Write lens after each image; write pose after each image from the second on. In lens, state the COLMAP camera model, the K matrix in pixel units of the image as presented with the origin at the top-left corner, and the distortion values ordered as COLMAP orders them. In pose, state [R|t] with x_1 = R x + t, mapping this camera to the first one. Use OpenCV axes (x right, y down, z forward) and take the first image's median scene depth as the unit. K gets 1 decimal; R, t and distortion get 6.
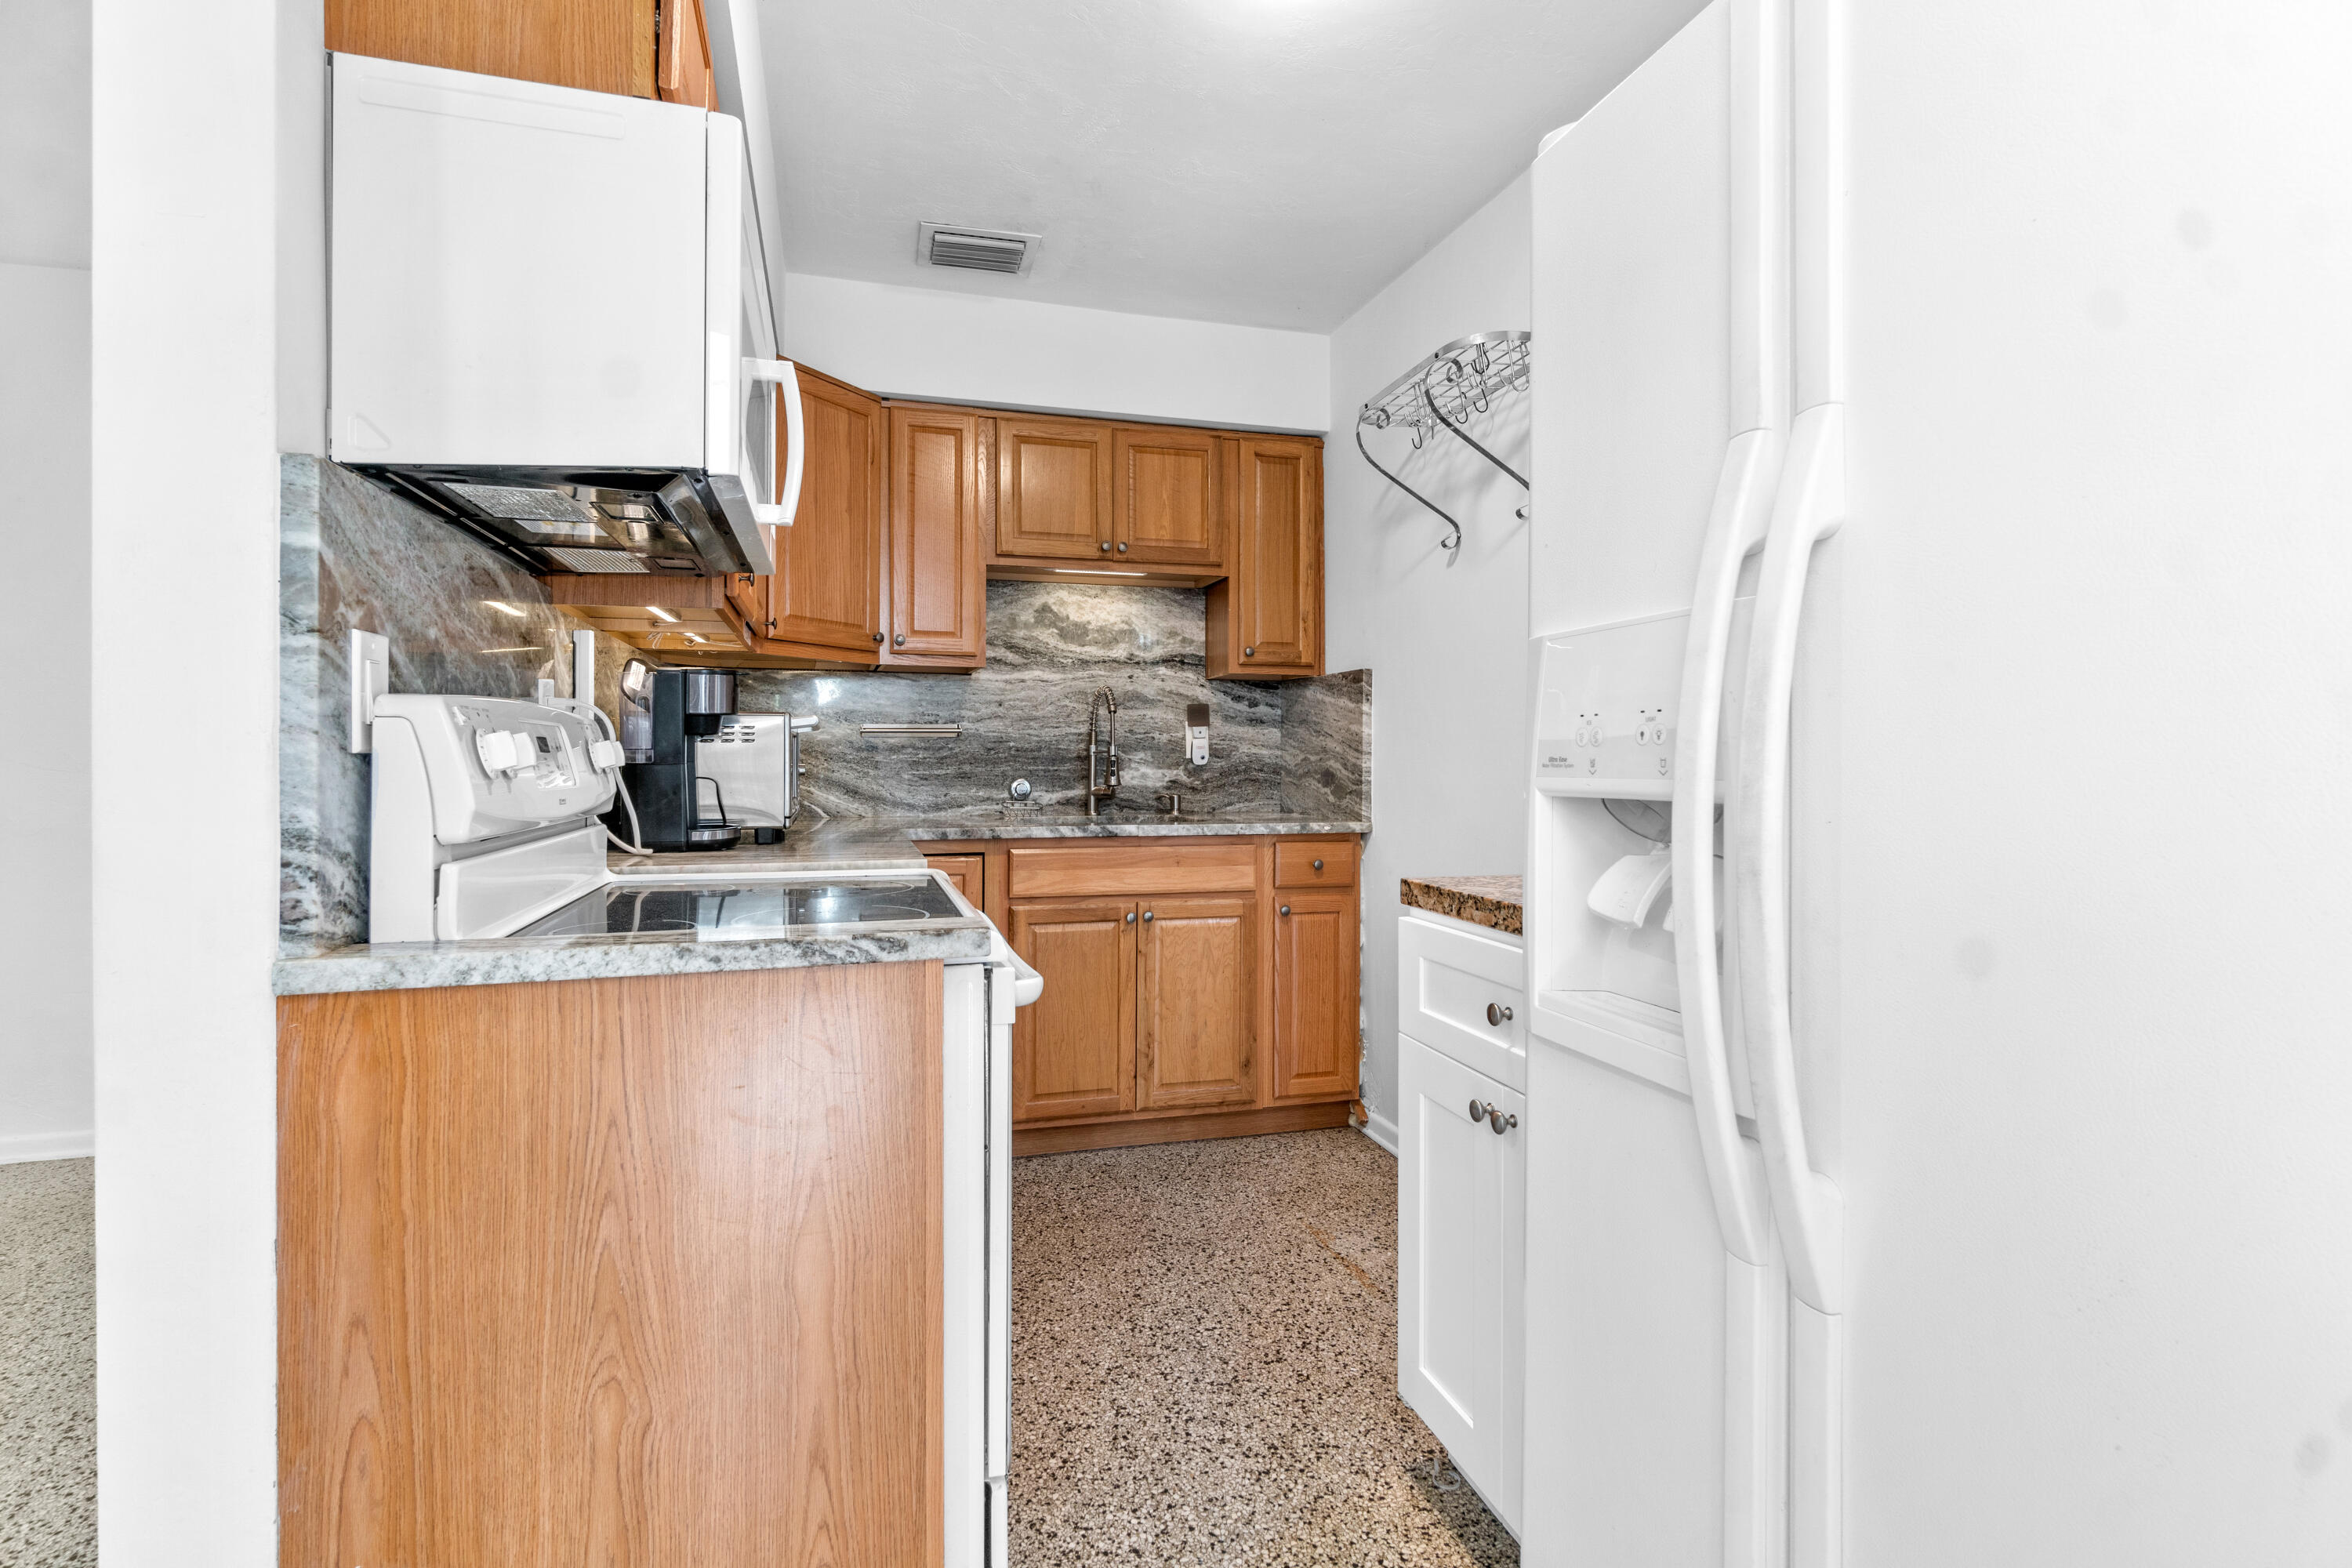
lens RADIAL K [[1113.7, 0, 1180.8], [0, 1113.7, 762.1], [0, 0, 1]] dist [0.017991, 0.000086]
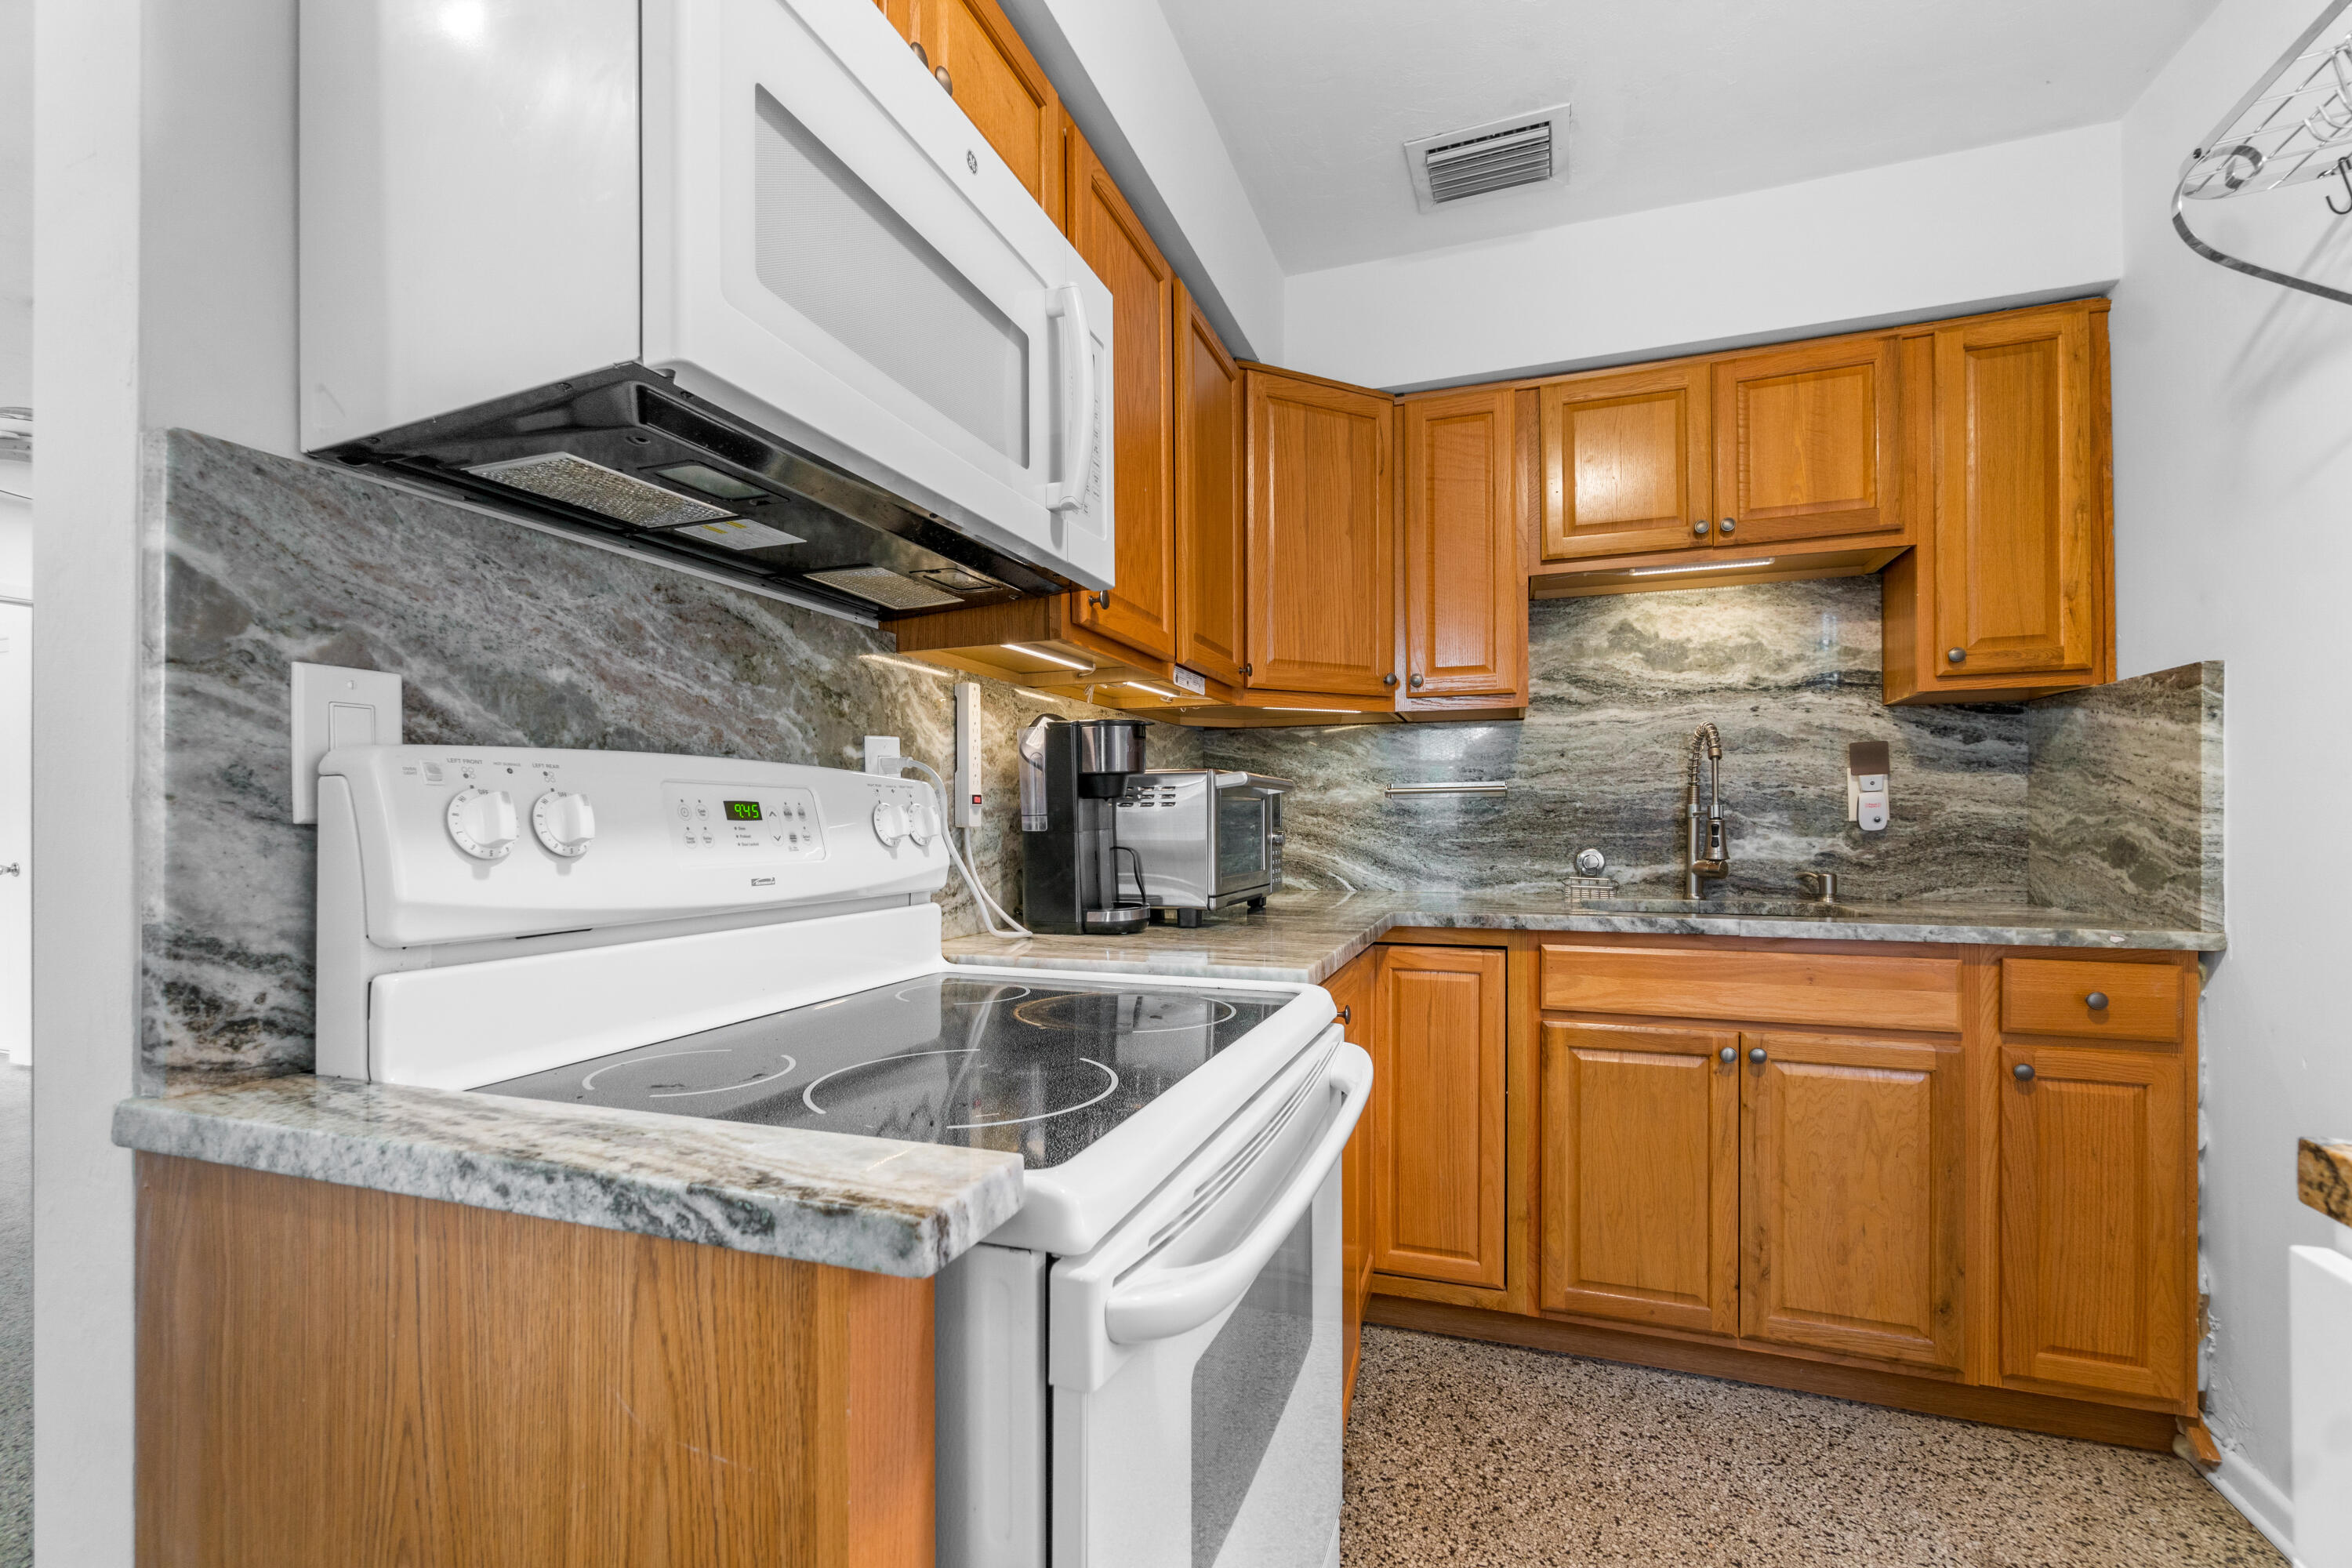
lens RADIAL K [[1018.7, 0, 1181.9], [0, 1018.7, 821.4], [0, 0, 1]] dist [-0.003012, 0.001684]
pose [[0.802494, -0.005907, -0.596632, 0.055311], [0.003239, 0.999979, -0.005543, -0.001272], [0.596652, 0.002516, 0.802496, 0.272751]]
